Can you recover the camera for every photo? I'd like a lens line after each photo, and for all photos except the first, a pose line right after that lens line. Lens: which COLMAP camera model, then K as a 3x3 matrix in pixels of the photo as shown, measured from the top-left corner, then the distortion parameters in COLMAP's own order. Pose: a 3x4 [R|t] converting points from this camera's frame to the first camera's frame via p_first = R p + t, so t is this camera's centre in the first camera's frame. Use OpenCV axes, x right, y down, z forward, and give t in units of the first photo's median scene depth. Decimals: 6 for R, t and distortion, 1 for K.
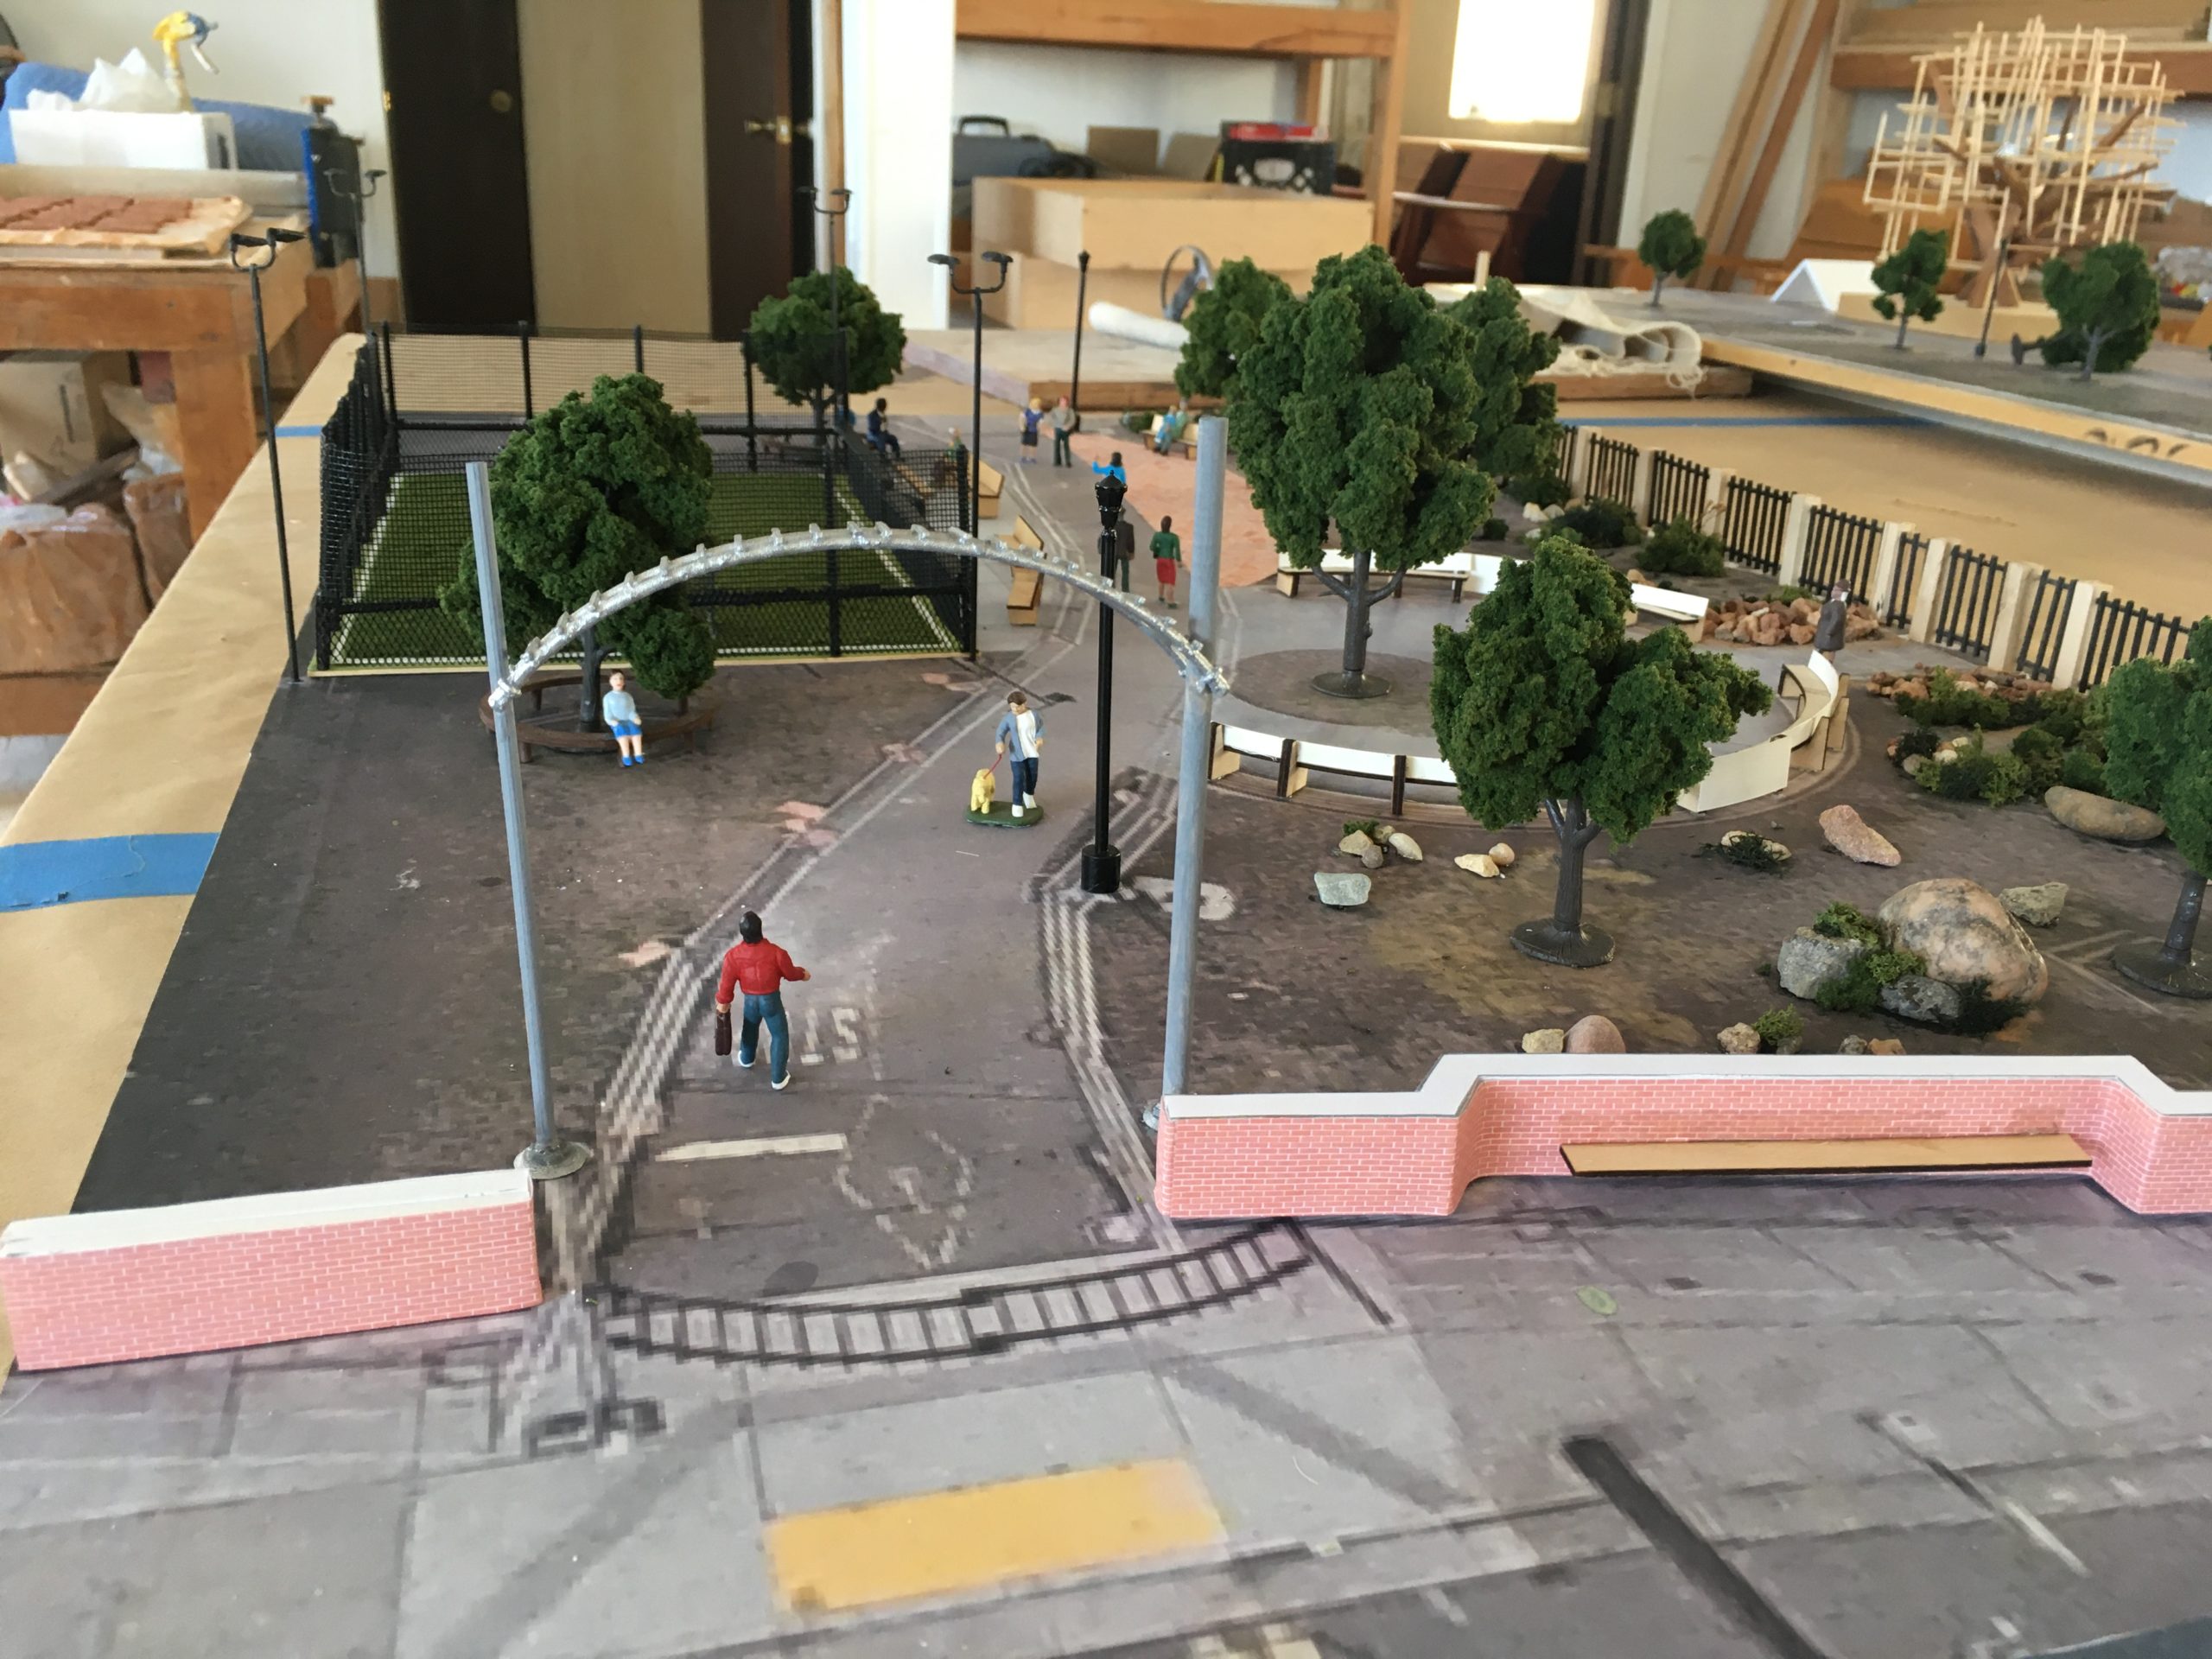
lens RADIAL K [[1929.1, 0, 1106.0], [0, 1929.1, 829.5], [0, 0, 1]] dist [0.068671, -0.120879]
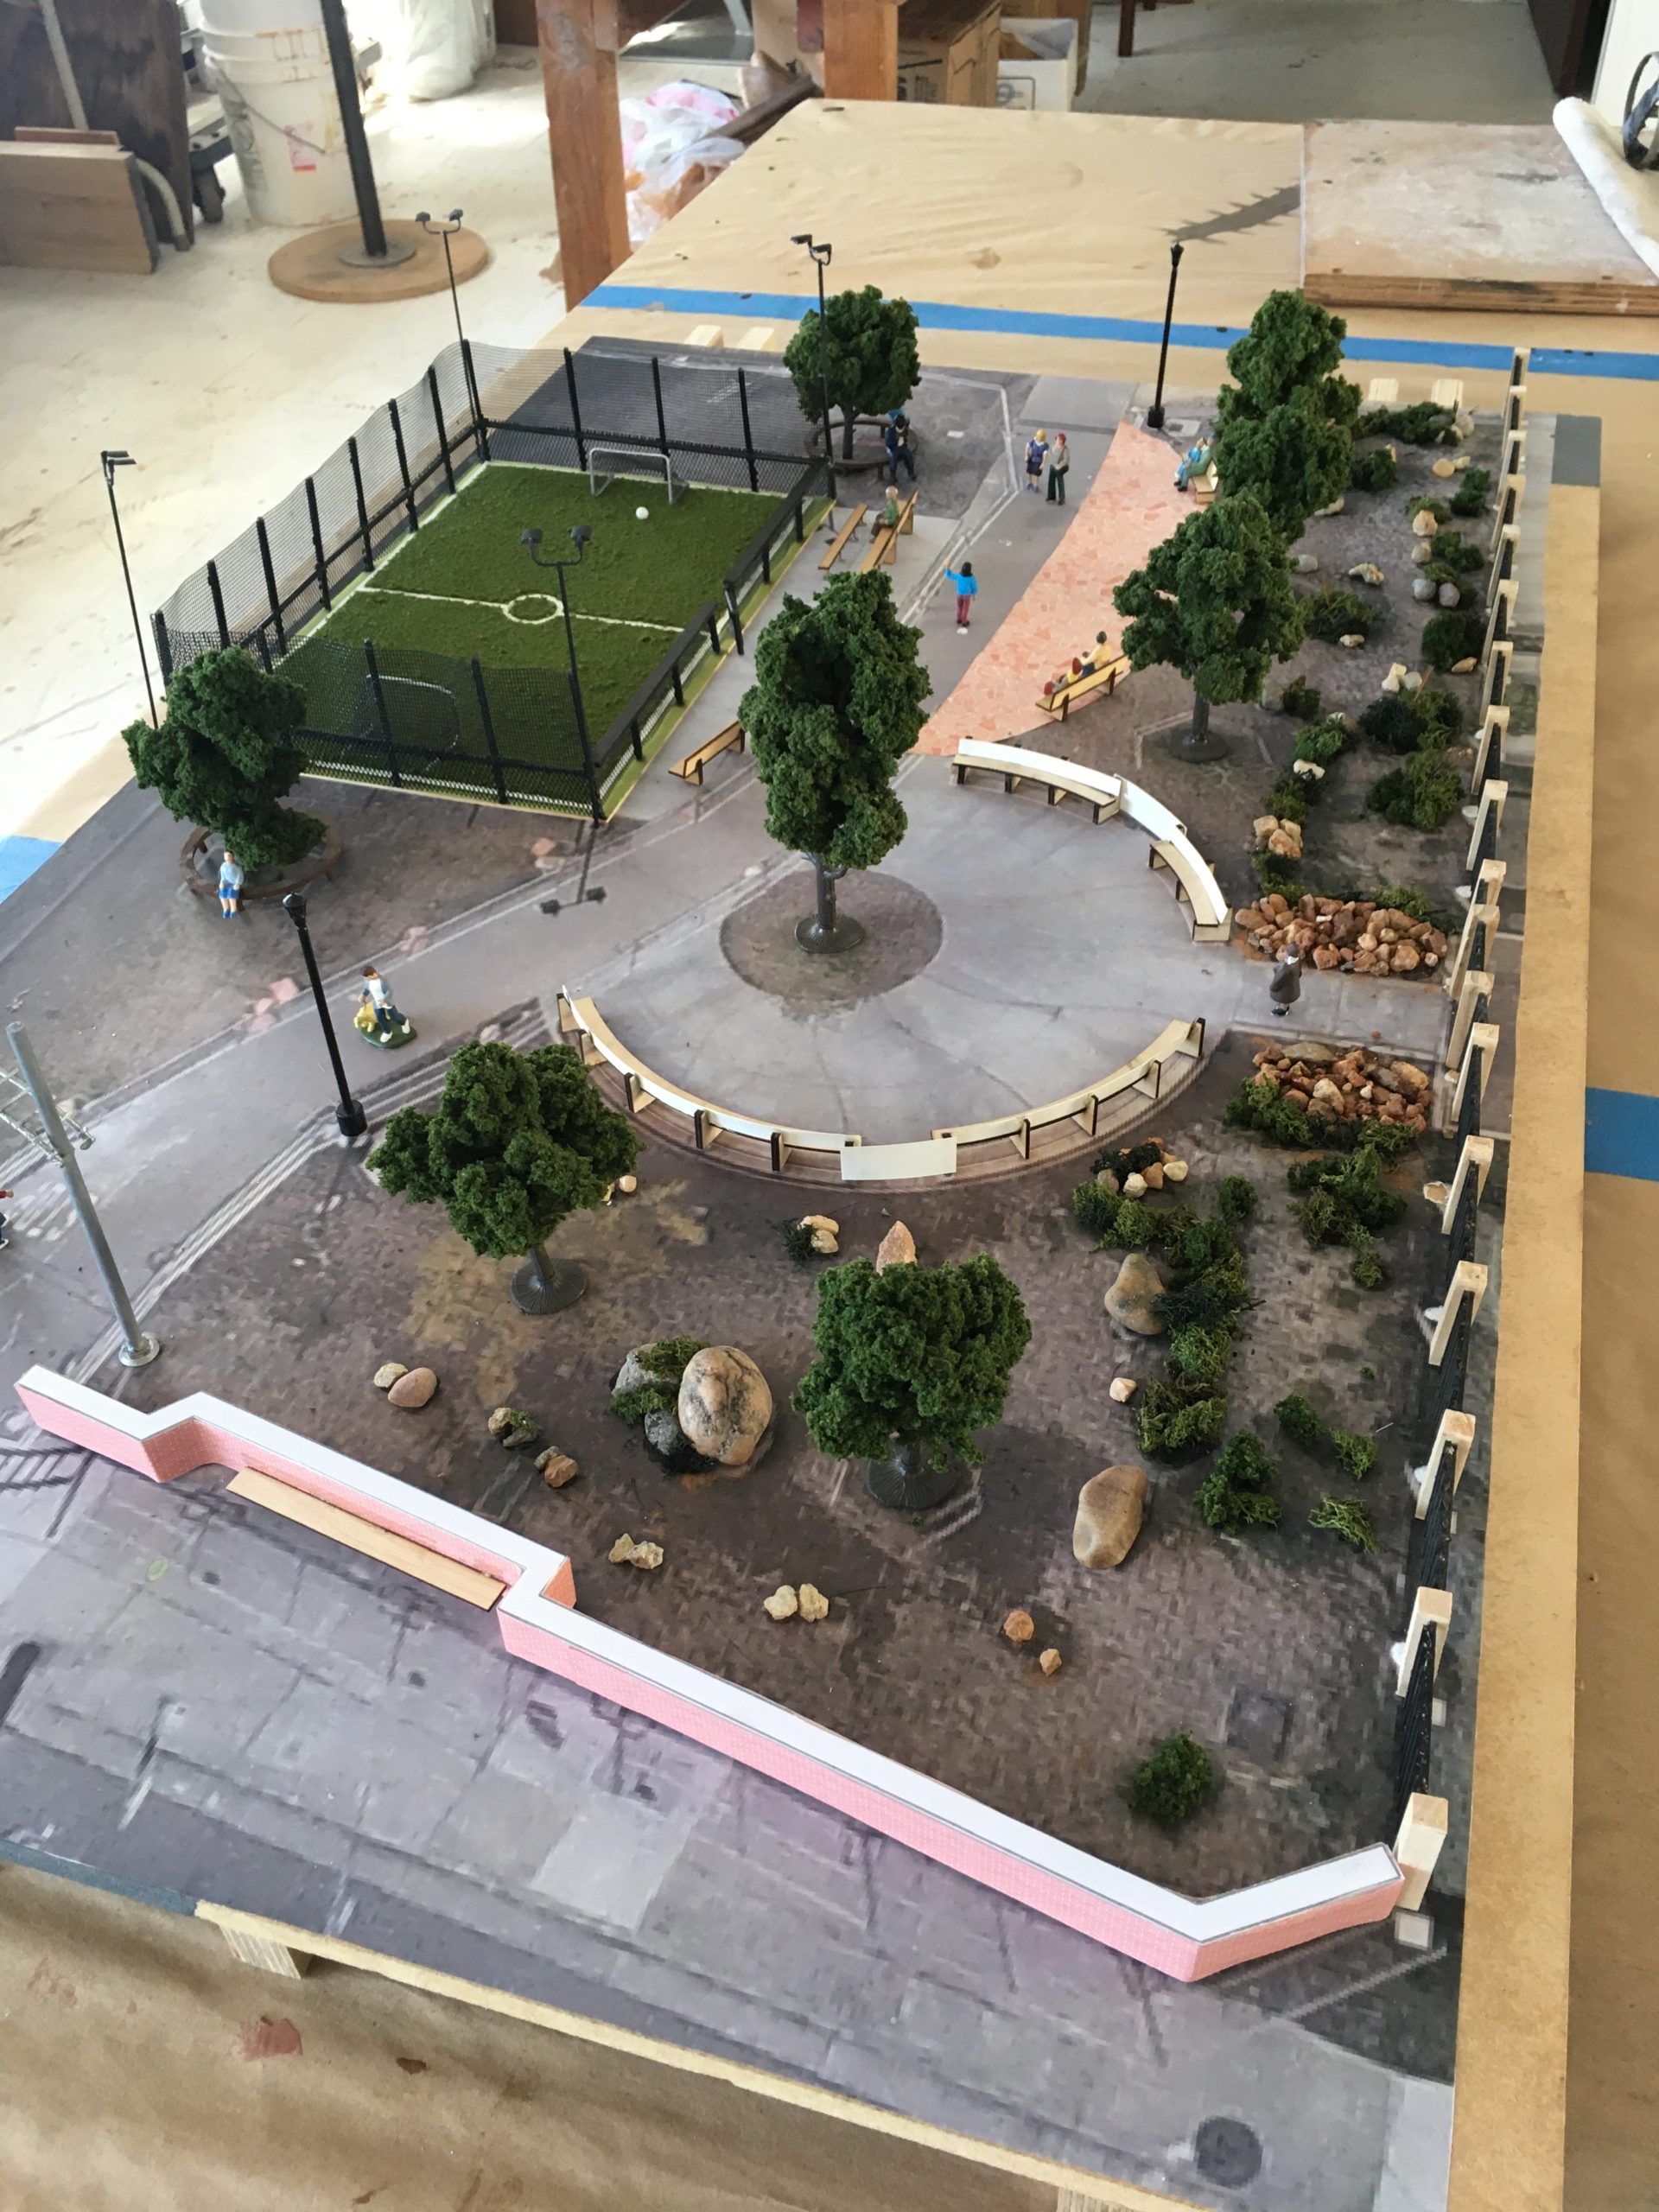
lens RADIAL K [[1929.1, 0, 837.6], [0, 1929.1, 1122.4], [0, 0, 1]] dist [0.068671, -0.120879]
pose [[0.836027, 0.315785, -0.448708, 0.628747], [-0.128597, 0.907775, 0.399259, -0.397717], [0.533405, -0.276088, 0.799534, 0.016723]]
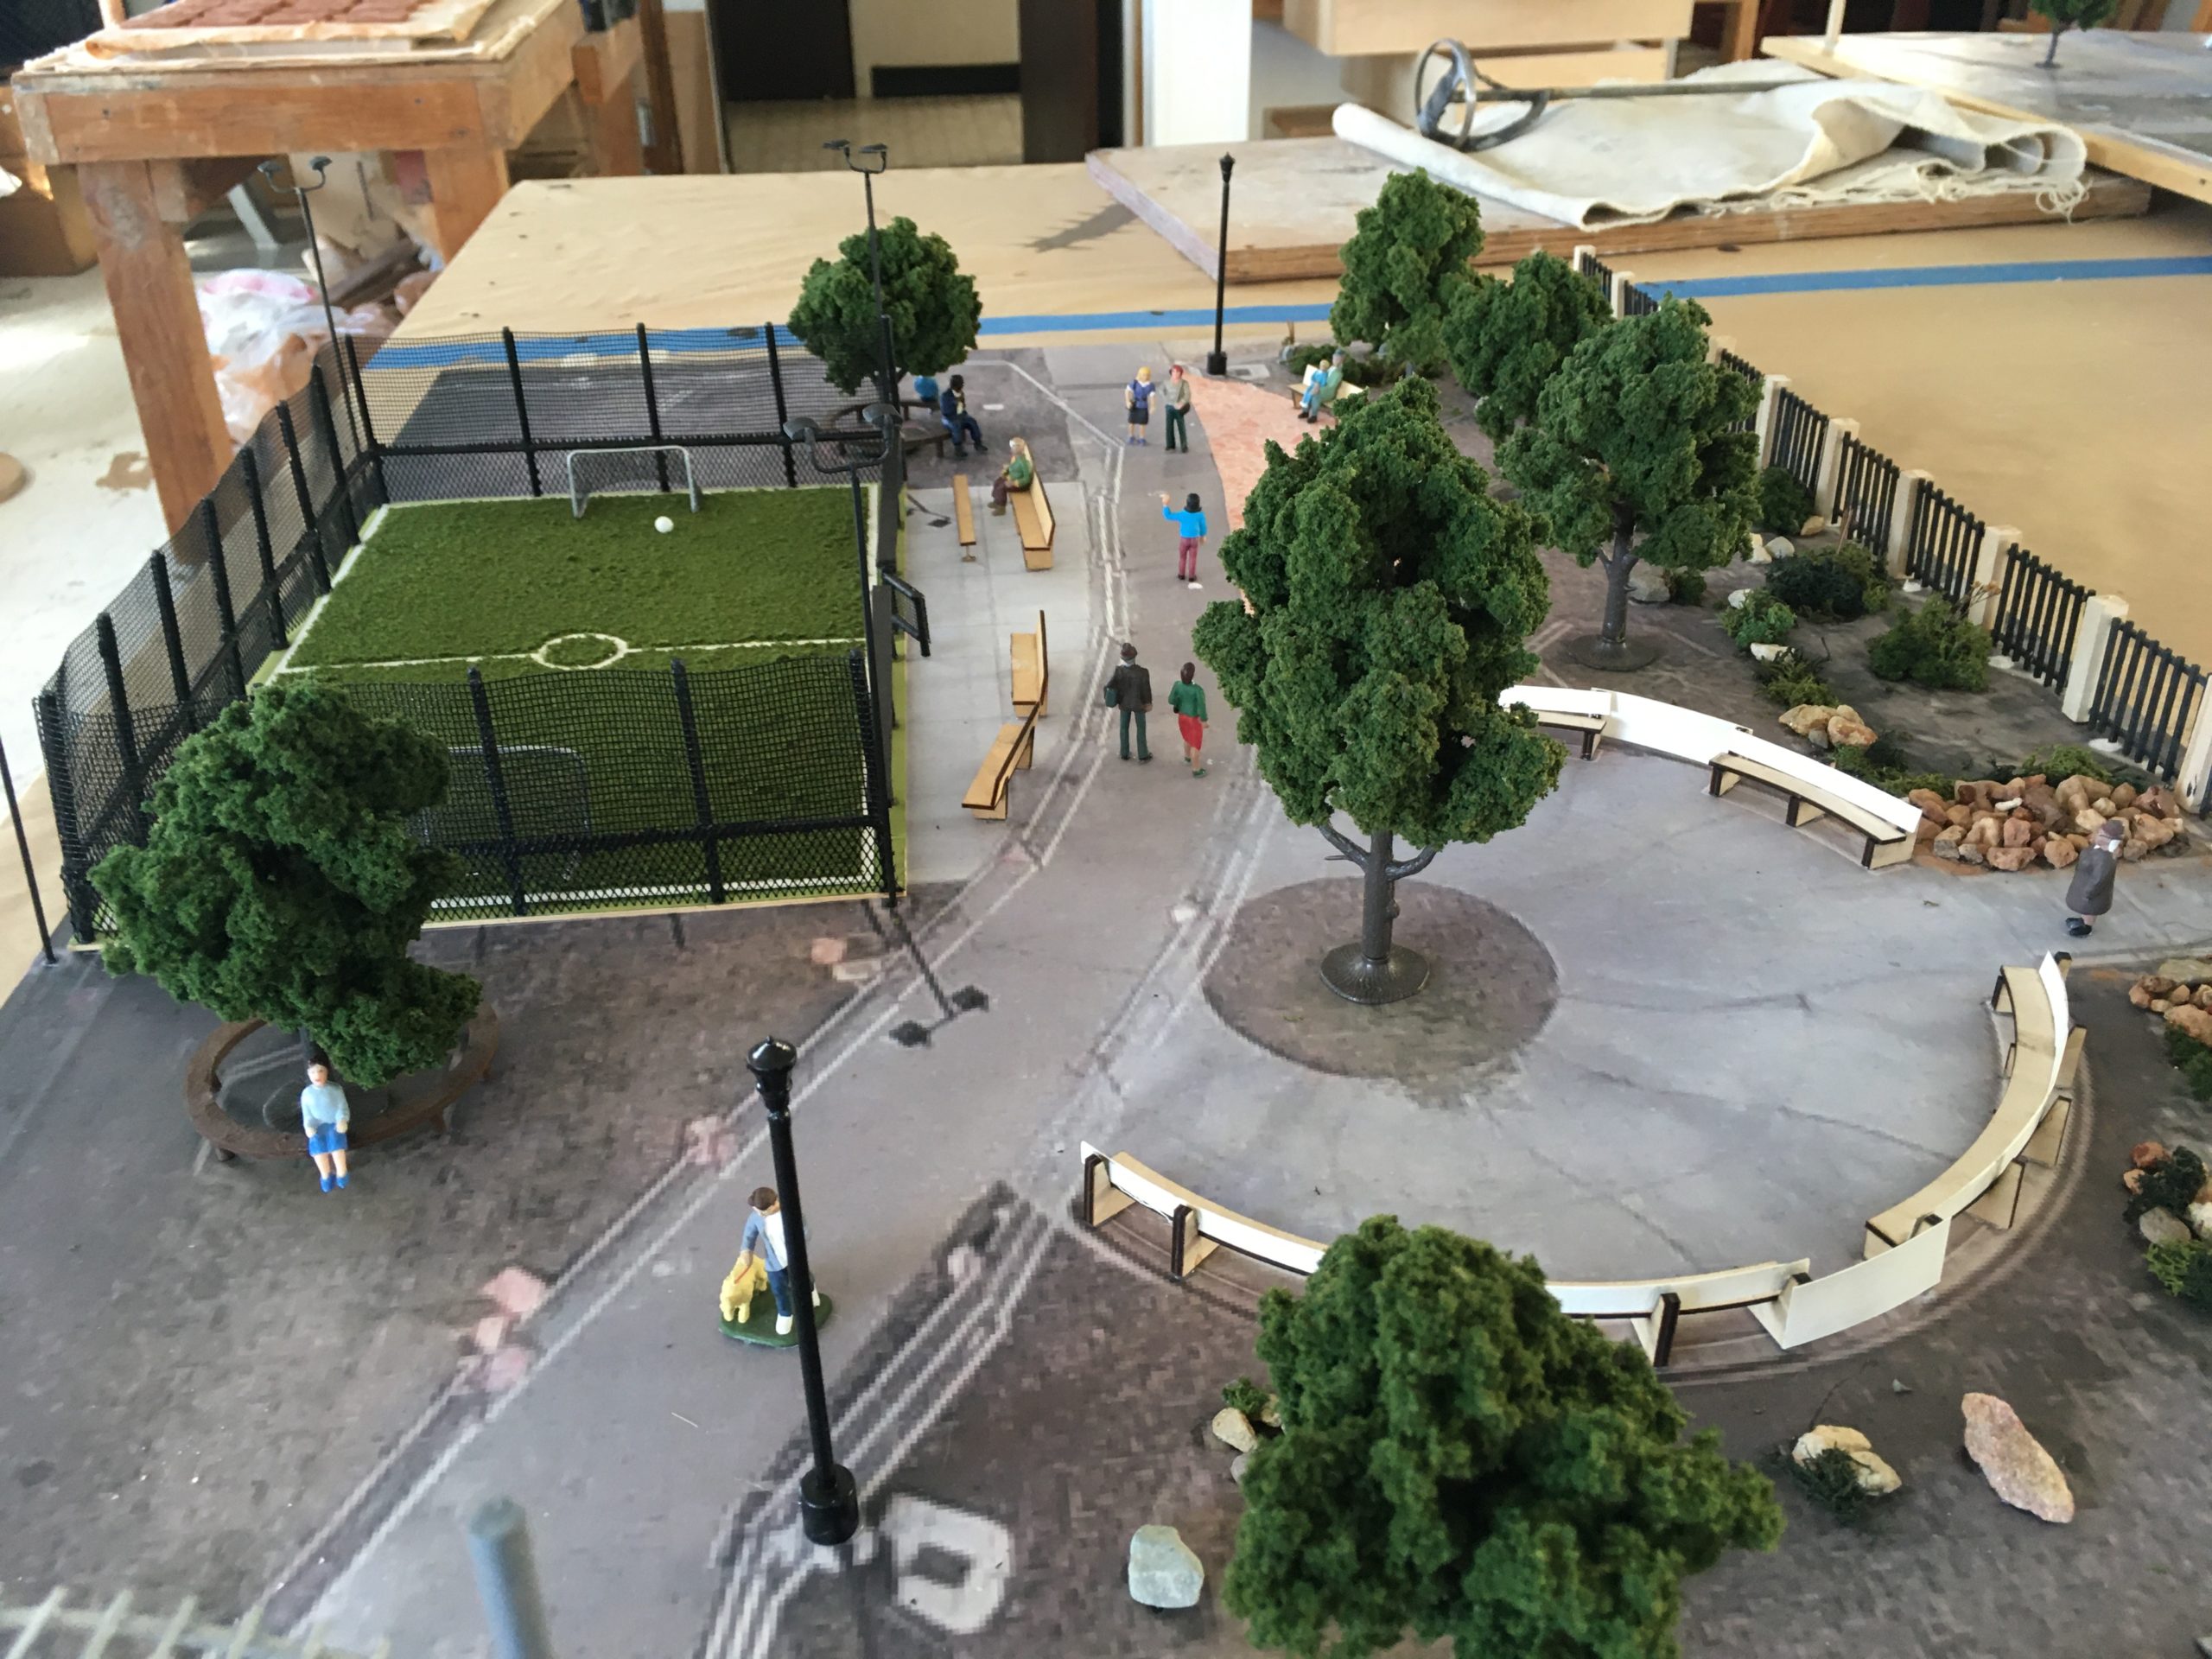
lens RADIAL K [[1913.2, 0, 1105.1], [0, 1913.2, 824.8], [0, 0, 1]] dist [0.077099, -0.133977]
pose [[0.982933, 0.034673, -0.180667, 0.139877], [-0.006265, 0.987818, 0.155488, -0.218361], [0.183858, -0.151703, 0.971176, 0.244574]]
